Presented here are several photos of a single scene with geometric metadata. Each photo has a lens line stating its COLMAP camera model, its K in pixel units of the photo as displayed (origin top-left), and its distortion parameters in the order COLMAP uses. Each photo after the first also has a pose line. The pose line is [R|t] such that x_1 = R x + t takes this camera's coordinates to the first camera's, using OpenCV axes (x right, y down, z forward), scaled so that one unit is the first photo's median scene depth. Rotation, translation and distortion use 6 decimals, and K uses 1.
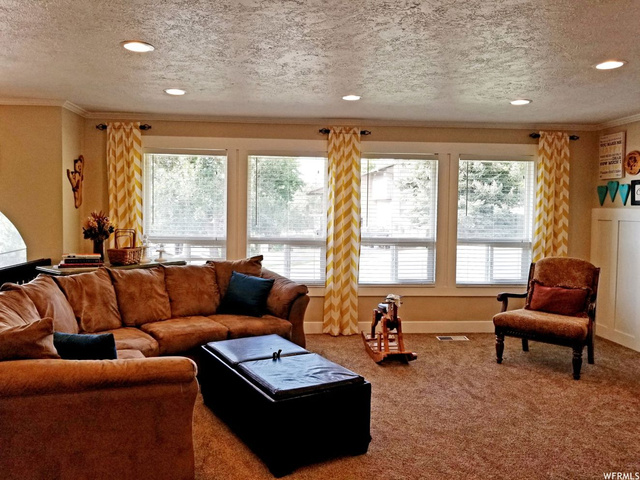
lens RADIAL K [[516.6, 0, 316.7], [0, 516.6, 232.5], [0, 0, 1]] dist [-0.002362, -0.000950]
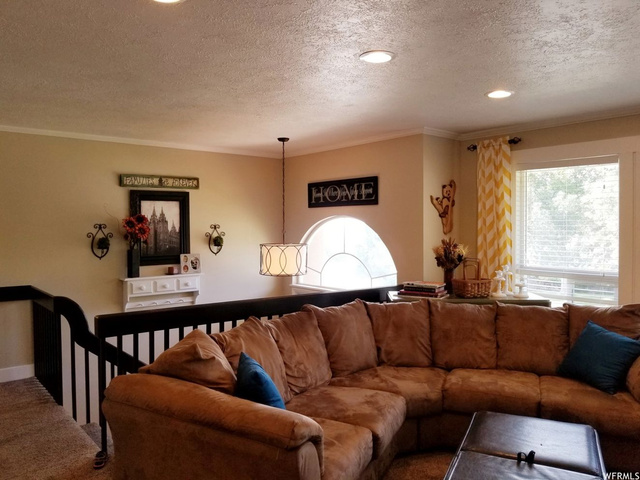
lens RADIAL K [[516.6, 0, 316.7], [0, 516.6, 232.5], [0, 0, 1]] dist [-0.002362, -0.000950]
pose [[0.562185, -0.006666, -0.826985, 0.109189], [-0.031883, 0.999049, -0.029727, -0.007511], [0.826397, 0.043079, 0.561438, 0.135222]]
